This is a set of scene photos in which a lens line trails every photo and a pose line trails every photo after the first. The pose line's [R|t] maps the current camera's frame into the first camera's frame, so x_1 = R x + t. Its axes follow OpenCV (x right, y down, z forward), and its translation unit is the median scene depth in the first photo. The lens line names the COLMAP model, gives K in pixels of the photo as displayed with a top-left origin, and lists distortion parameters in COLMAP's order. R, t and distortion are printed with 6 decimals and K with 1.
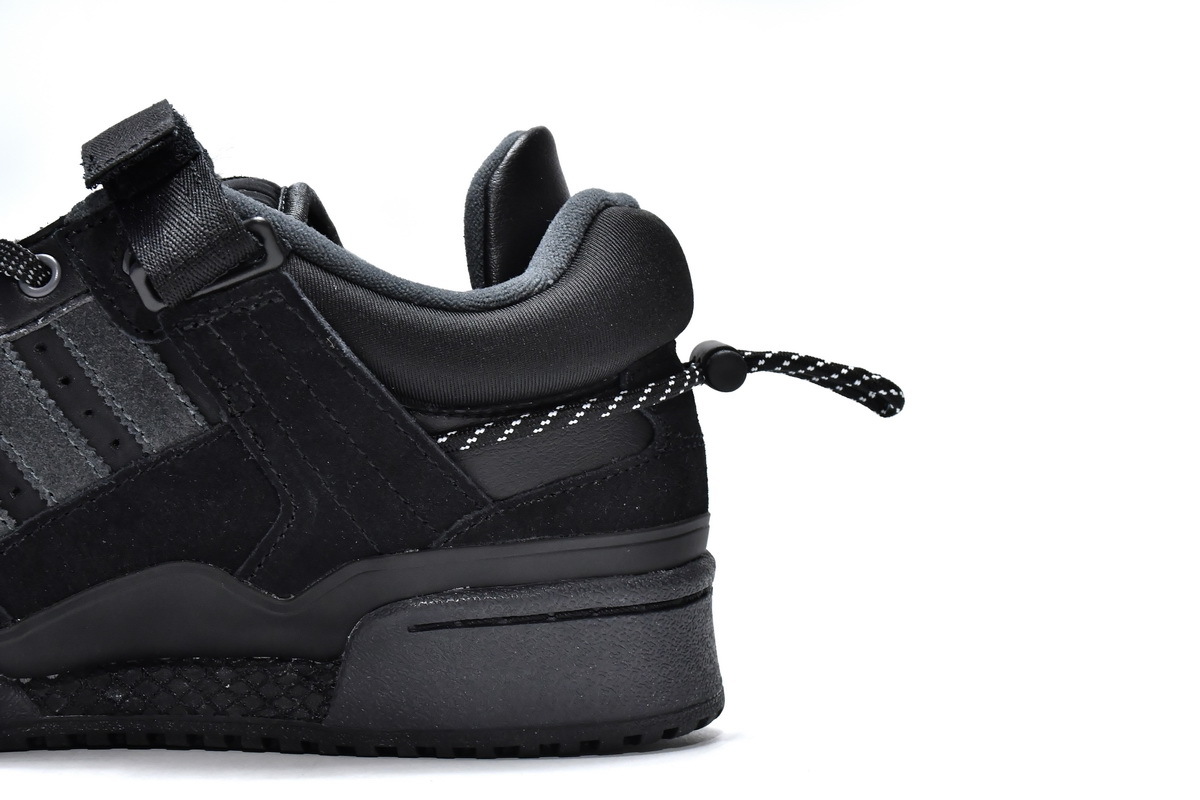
lens RADIAL K [[2611.6, 0, 600.0], [0, 2611.6, 402.5], [0, 0, 1]] dist [0.030442, 0.000000]
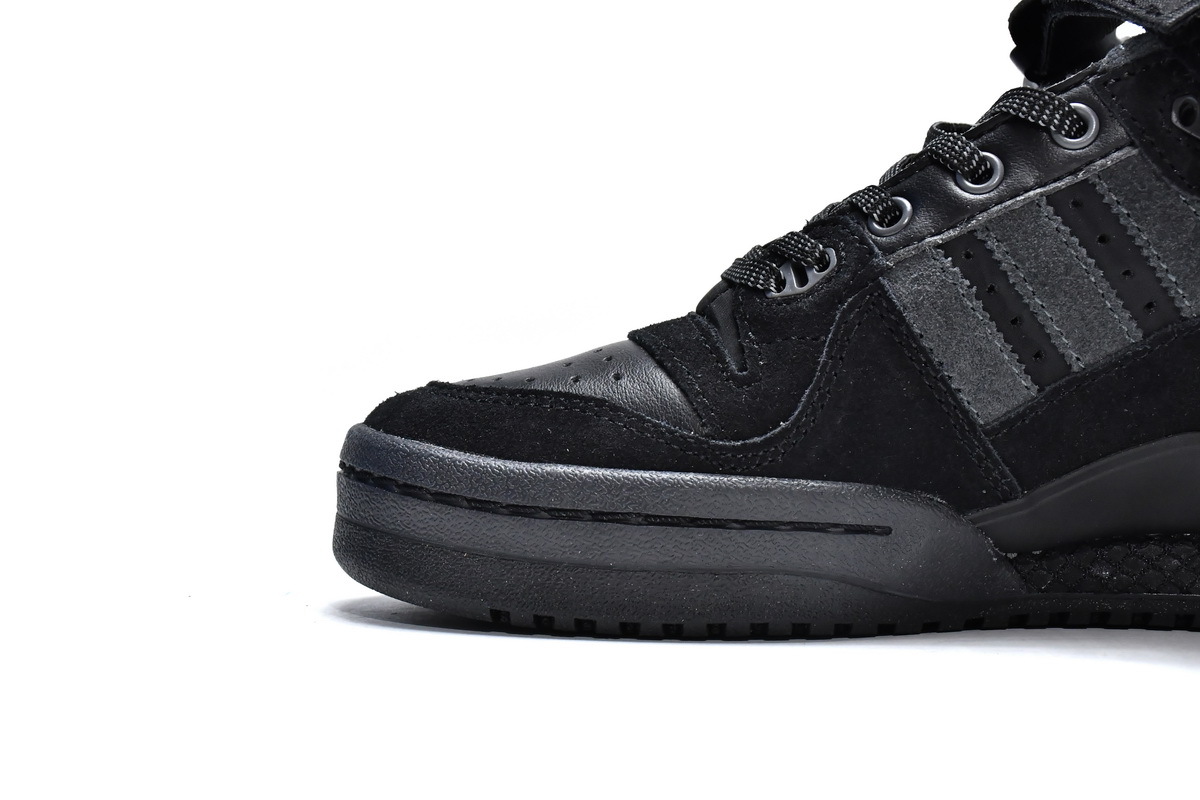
lens RADIAL K [[2611.6, 0, 599.7], [0, 2611.6, 397.4], [0, 0, 1]] dist [0.030442, 0.000000]
pose [[0.998850, 0.013856, 0.045892, -0.426857], [-0.015788, 0.998992, 0.042024, 0.012058], [-0.045263, -0.042700, 0.998062, 0.066417]]
